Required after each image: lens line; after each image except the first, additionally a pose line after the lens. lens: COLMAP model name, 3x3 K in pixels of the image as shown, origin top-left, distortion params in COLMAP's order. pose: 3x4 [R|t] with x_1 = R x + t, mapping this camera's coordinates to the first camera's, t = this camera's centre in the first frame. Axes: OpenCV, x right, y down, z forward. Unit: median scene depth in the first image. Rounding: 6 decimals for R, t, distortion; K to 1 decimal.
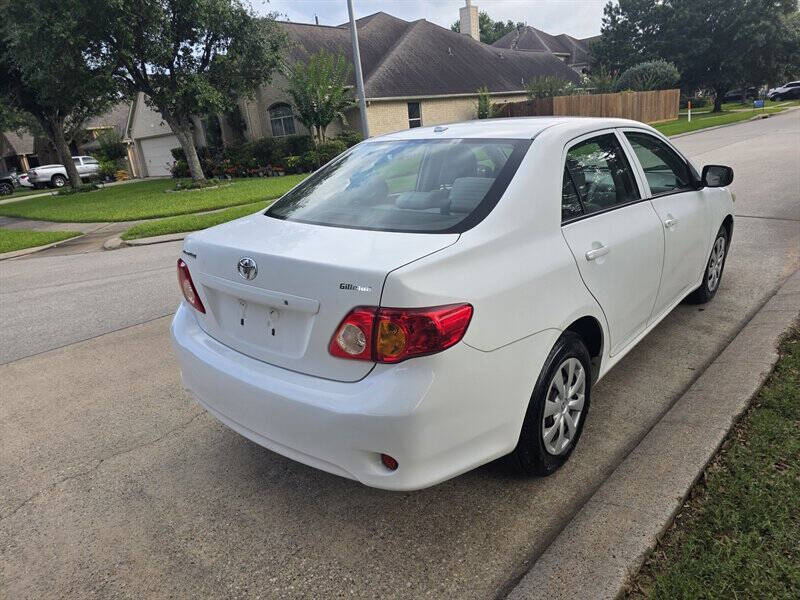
lens RADIAL K [[538.1, 0, 408.5], [0, 538.1, 310.4], [0, 0, 1]] dist [0.061946, -0.060141]
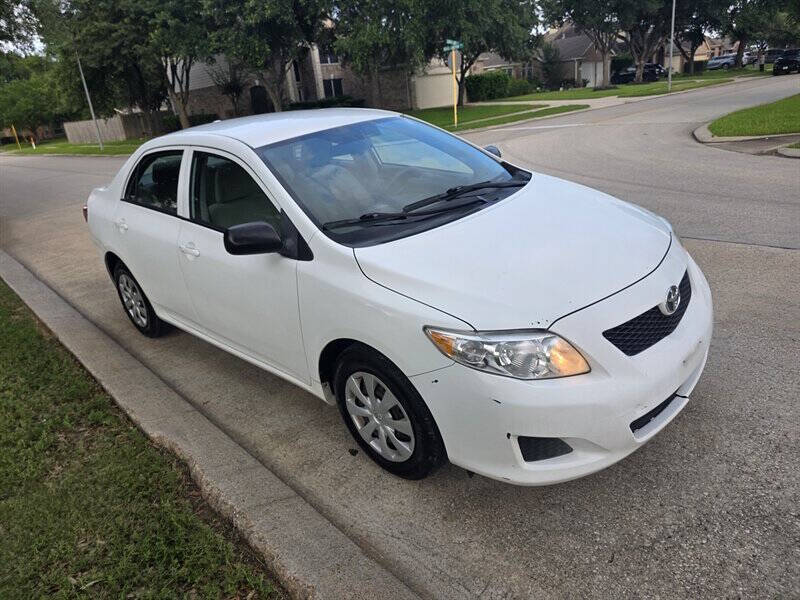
lens RADIAL K [[538.1, 0, 381.4], [0, 538.1, 300.5], [0, 0, 1]] dist [0.061946, -0.060141]
pose [[-0.071840, 0.447993, -0.891146, 1.370389], [-0.203322, 0.868117, 0.452806, -0.597412], [0.976473, 0.213719, 0.028722, 1.321343]]
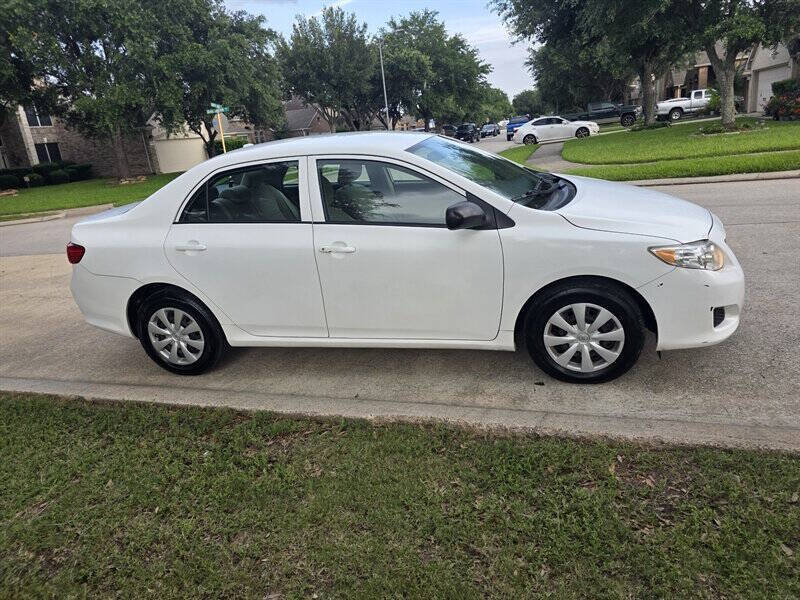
lens RADIAL K [[538.1, 0, 402.5], [0, 538.1, 300.8], [0, 0, 1]] dist [0.061946, -0.060141]
pose [[0.437809, 0.316399, -0.841555, 1.433648], [-0.221686, 0.945120, 0.240007, -0.342376], [0.871308, 0.081484, 0.483923, 0.610012]]
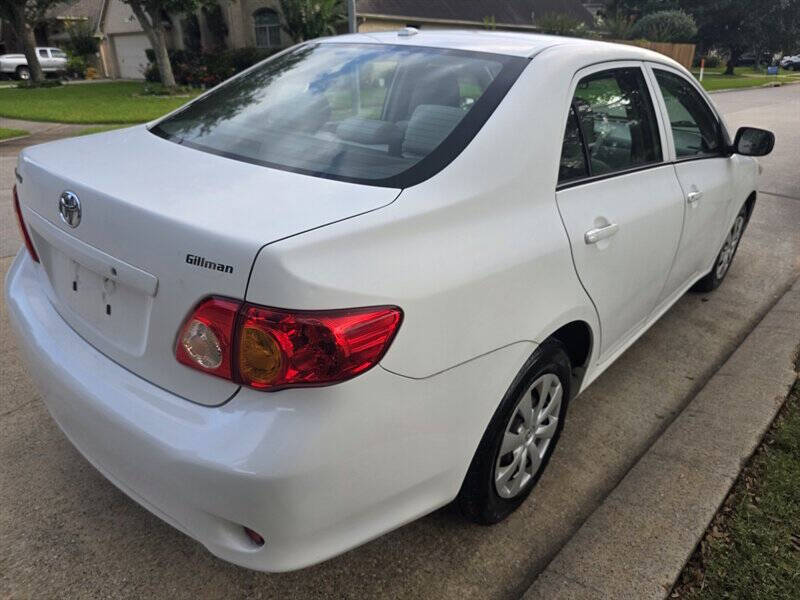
lens RADIAL K [[538.1, 0, 408.9], [0, 538.1, 309.8], [0, 0, 1]] dist [0.061946, -0.060141]
pose [[0.994812, 0.092910, 0.041430, 0.058296], [-0.096916, 0.989373, 0.108394, -0.044994], [-0.030919, -0.111847, 0.993244, 0.219112]]
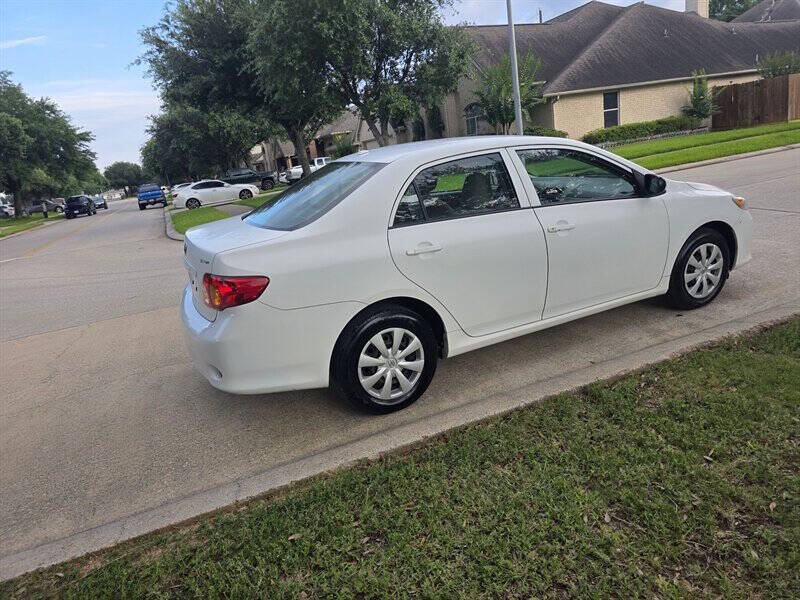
lens RADIAL K [[538.1, 0, 407.6], [0, 538.1, 302.9], [0, 0, 1]] dist [0.061946, -0.060141]
pose [[0.916806, 0.083074, -0.390597, 0.634013], [-0.082883, 0.996408, 0.017379, 0.000452], [0.390638, 0.016441, 0.920398, -0.154384]]
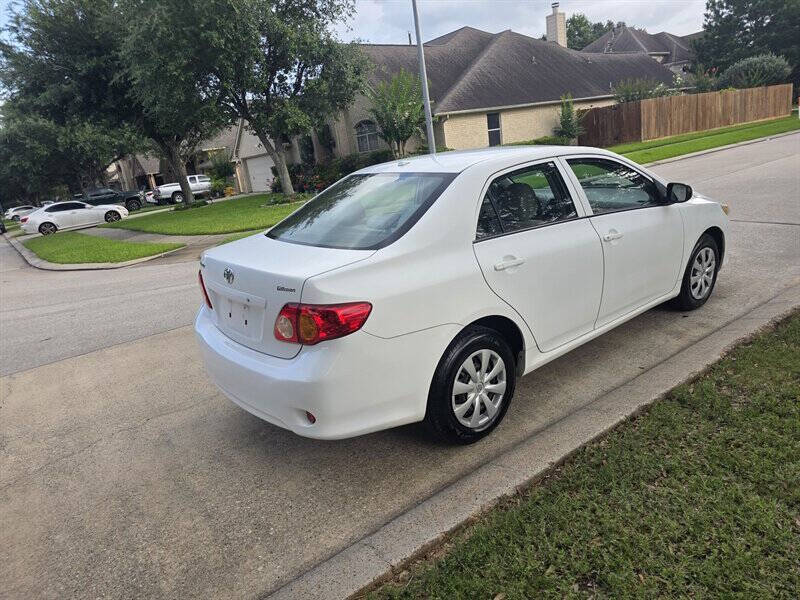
lens RADIAL K [[538.1, 0, 409.6], [0, 538.1, 311.0], [0, 0, 1]] dist [0.061946, -0.060141]
pose [[0.984959, 0.014987, -0.172138, 0.259643], [-0.017227, 0.999785, -0.011529, 0.013564], [0.171928, 0.014321, 0.985005, -0.180355]]
